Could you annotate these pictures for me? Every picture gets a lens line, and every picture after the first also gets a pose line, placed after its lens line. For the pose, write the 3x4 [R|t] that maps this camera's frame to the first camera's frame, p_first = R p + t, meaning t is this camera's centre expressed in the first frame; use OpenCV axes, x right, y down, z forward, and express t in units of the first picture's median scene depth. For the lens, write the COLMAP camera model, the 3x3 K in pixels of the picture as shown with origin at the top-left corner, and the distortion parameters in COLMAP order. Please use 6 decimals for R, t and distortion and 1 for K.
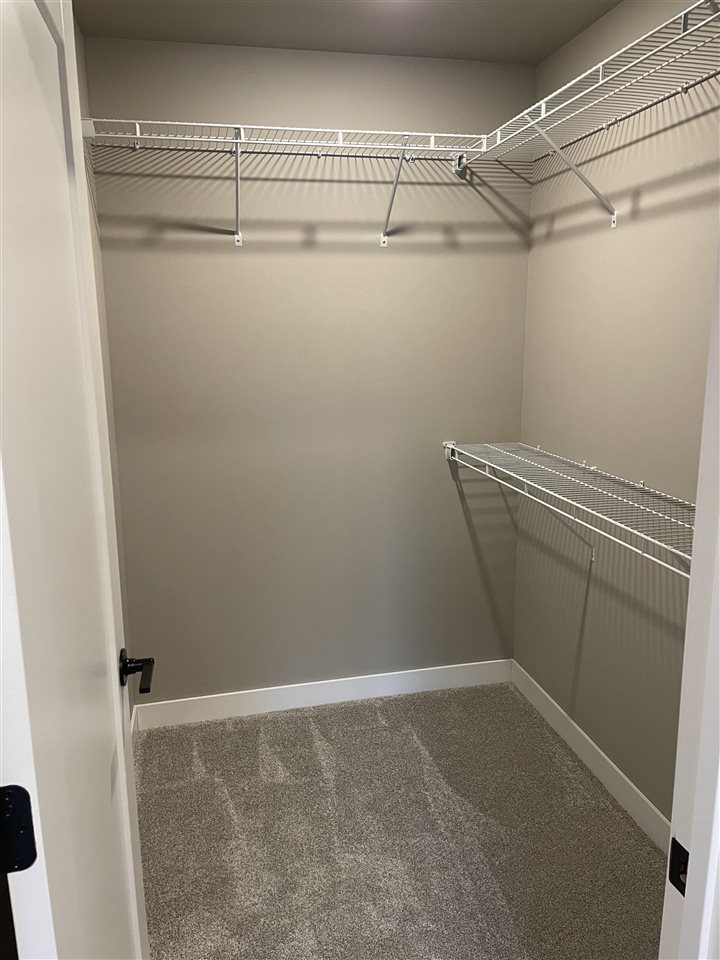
lens RADIAL K [[717.9, 0, 362.3], [0, 717.9, 473.0], [0, 0, 1]] dist [0.077074, -0.095154]
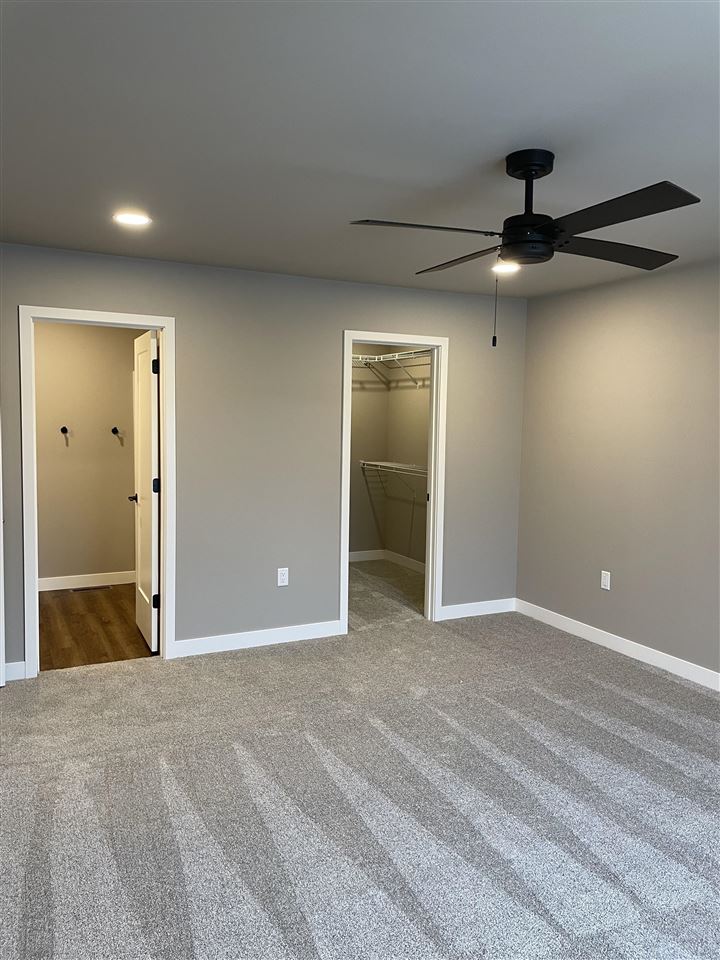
lens RADIAL K [[717.9, 0, 362.3], [0, 717.9, 473.0], [0, 0, 1]] dist [0.077074, -0.095154]
pose [[0.971631, 0.010244, 0.236282, -0.520377], [0.019861, 0.991998, -0.124678, 0.344920], [-0.235668, 0.125833, 0.963653, -1.593868]]
